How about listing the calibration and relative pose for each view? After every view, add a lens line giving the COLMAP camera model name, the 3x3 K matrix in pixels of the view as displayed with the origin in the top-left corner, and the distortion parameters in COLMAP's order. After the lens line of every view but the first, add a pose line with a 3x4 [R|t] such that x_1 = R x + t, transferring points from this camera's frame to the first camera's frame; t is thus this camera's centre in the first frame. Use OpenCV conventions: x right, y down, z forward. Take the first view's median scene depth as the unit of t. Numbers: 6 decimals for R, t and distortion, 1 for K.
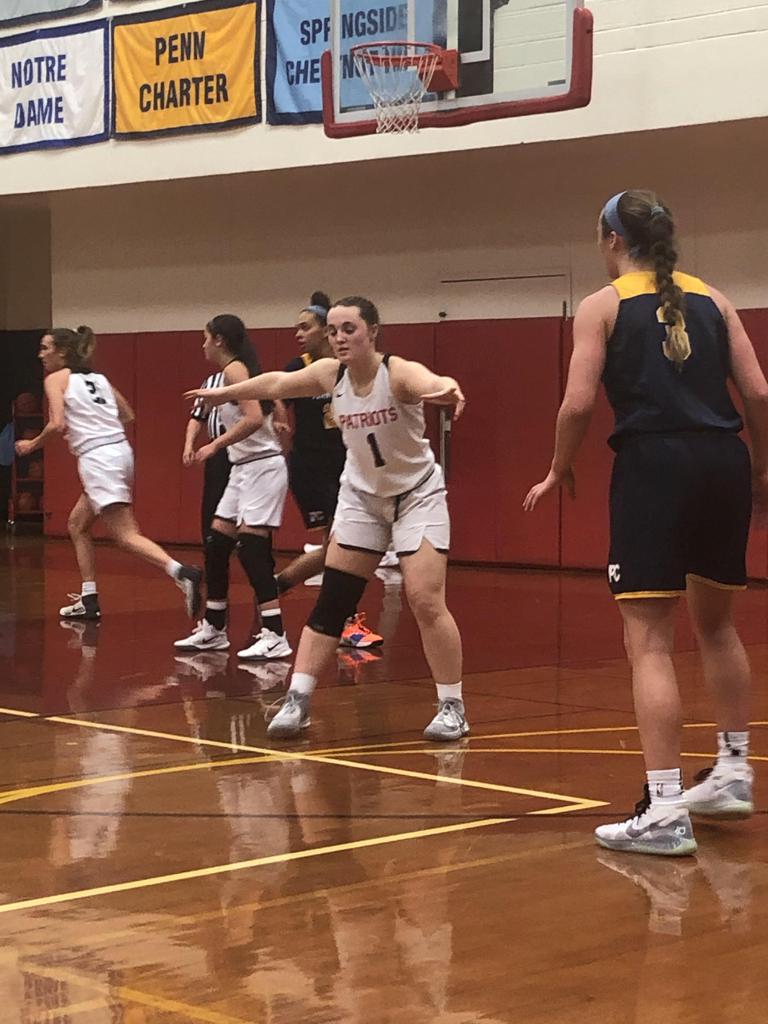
lens RADIAL K [[2443.5, 0, 357.3], [0, 2443.5, 568.4], [0, 0, 1]] dist [0.144067, 0.000000]
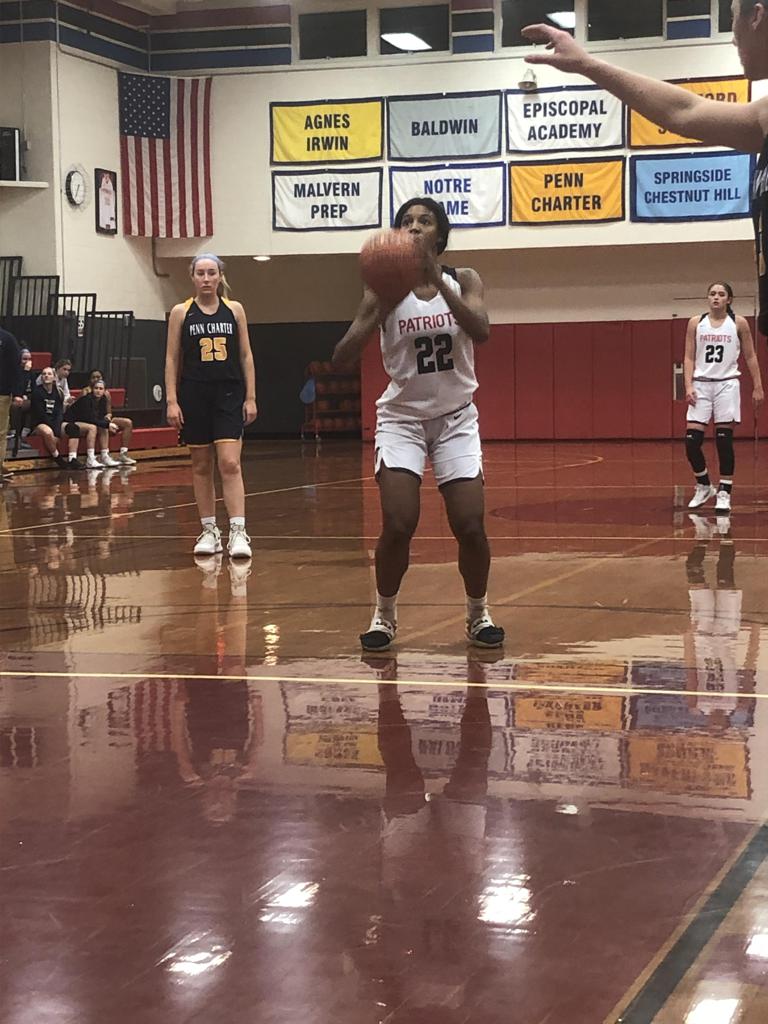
lens RADIAL K [[2180.4, 0, 380.2], [0, 2180.4, 515.4], [0, 0, 1]] dist [0.163367, 0.000000]
pose [[0.882271, -0.043305, 0.468747, -1.021006], [0.047278, 0.998876, 0.003295, 0.041840], [-0.468363, 0.019254, 0.883327, -0.463024]]
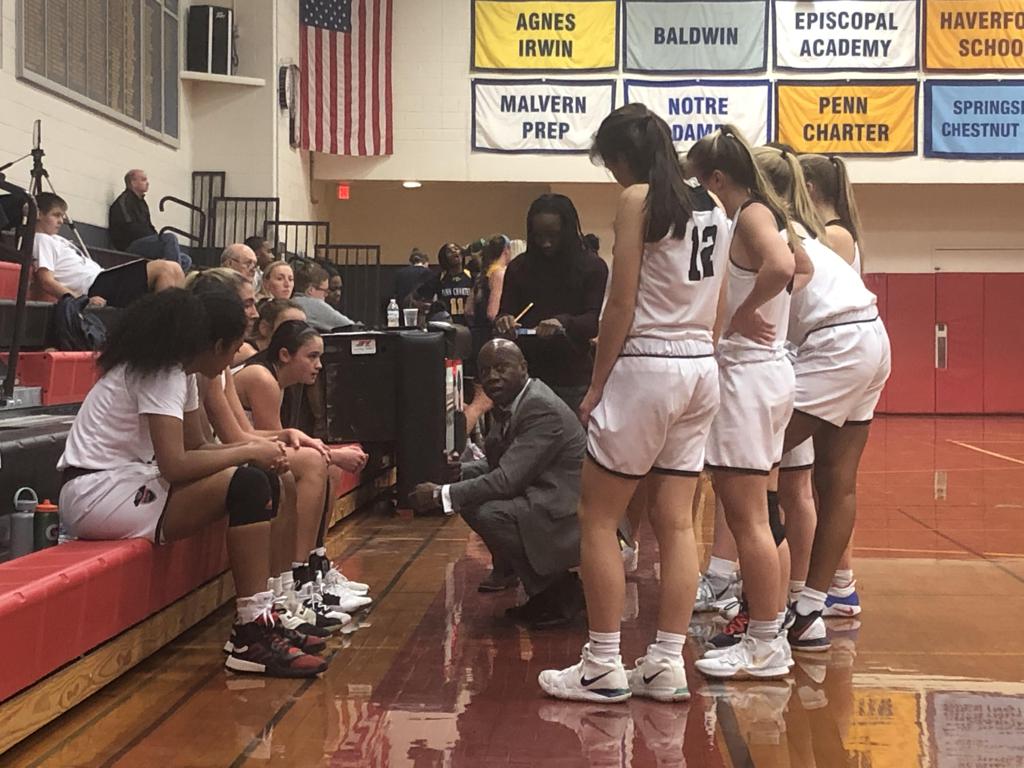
lens RADIAL K [[2443.5, 0, 505.1], [0, 2443.5, 377.5], [0, 0, 1]] dist [0.144067, 0.000000]
pose [[0.716967, -0.009202, 0.697046, -1.367600], [0.043594, 0.998548, -0.031658, 0.012301], [-0.695742, 0.053085, 0.716327, -0.008525]]
